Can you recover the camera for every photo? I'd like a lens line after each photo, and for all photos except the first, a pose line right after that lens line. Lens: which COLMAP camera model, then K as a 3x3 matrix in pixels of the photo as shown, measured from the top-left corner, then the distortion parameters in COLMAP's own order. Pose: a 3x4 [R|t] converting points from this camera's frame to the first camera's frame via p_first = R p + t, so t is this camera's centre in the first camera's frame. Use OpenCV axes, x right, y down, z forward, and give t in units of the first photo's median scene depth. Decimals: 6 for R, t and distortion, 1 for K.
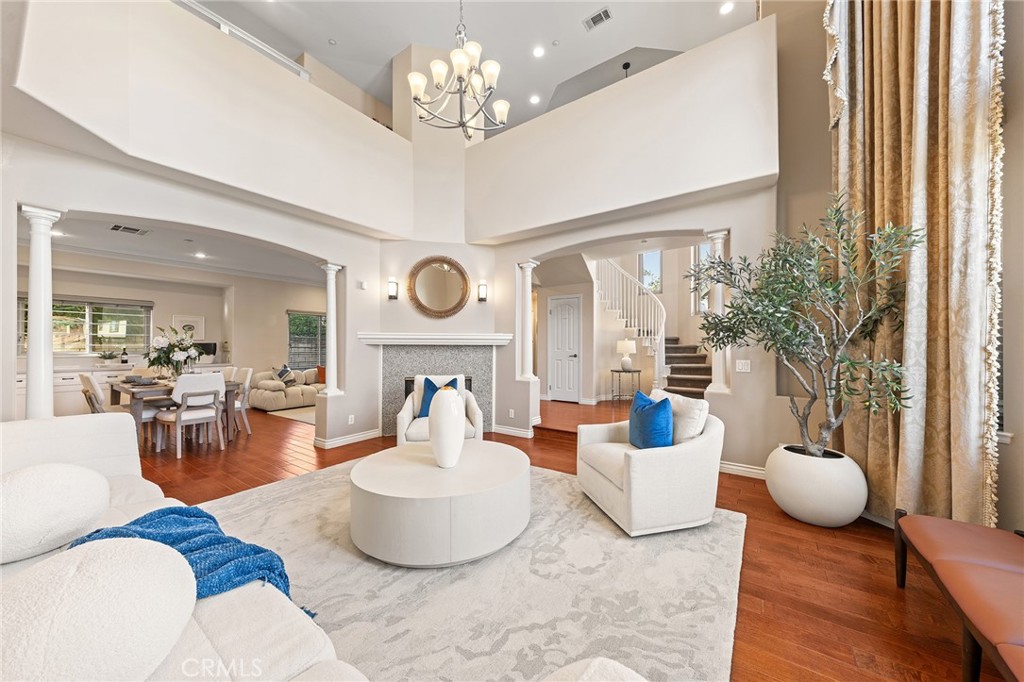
lens RADIAL K [[359.5, 0, 521.5], [0, 359.5, 341.0], [0, 0, 1]] dist [0.006198, -0.000107]
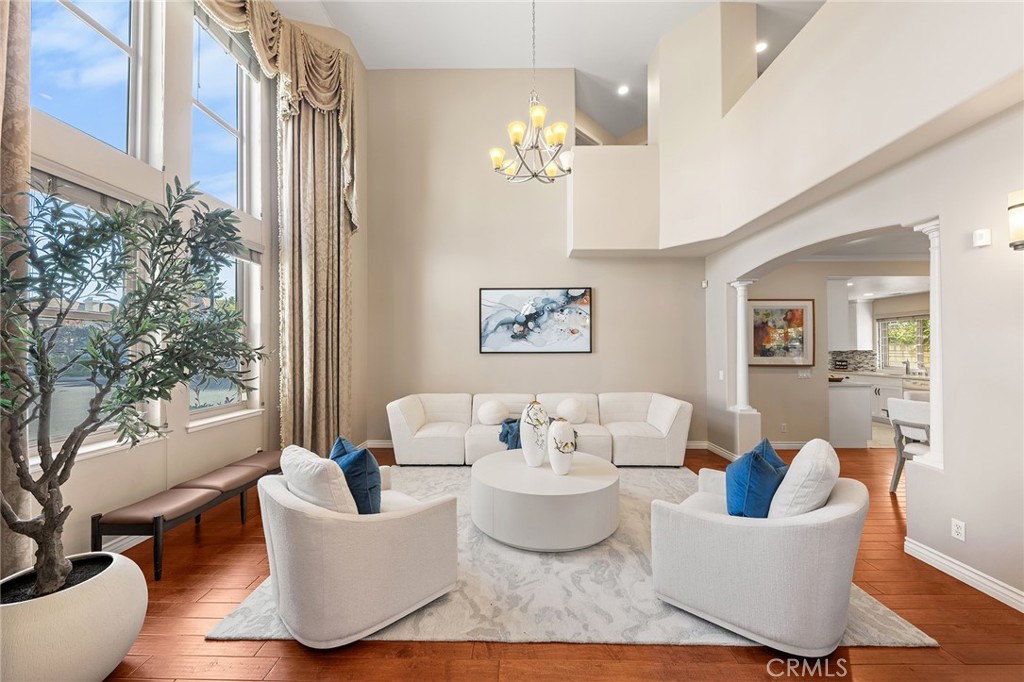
lens RADIAL K [[371.5, 0, 510.3], [0, 371.5, 342.3], [0, 0, 1]] dist [0.009075, -0.001084]
pose [[-0.832006, -0.005769, -0.554737, 0.204562], [0.013484, 0.999440, -0.030617, -0.016117], [0.554603, -0.032954, -0.831462, 0.730106]]
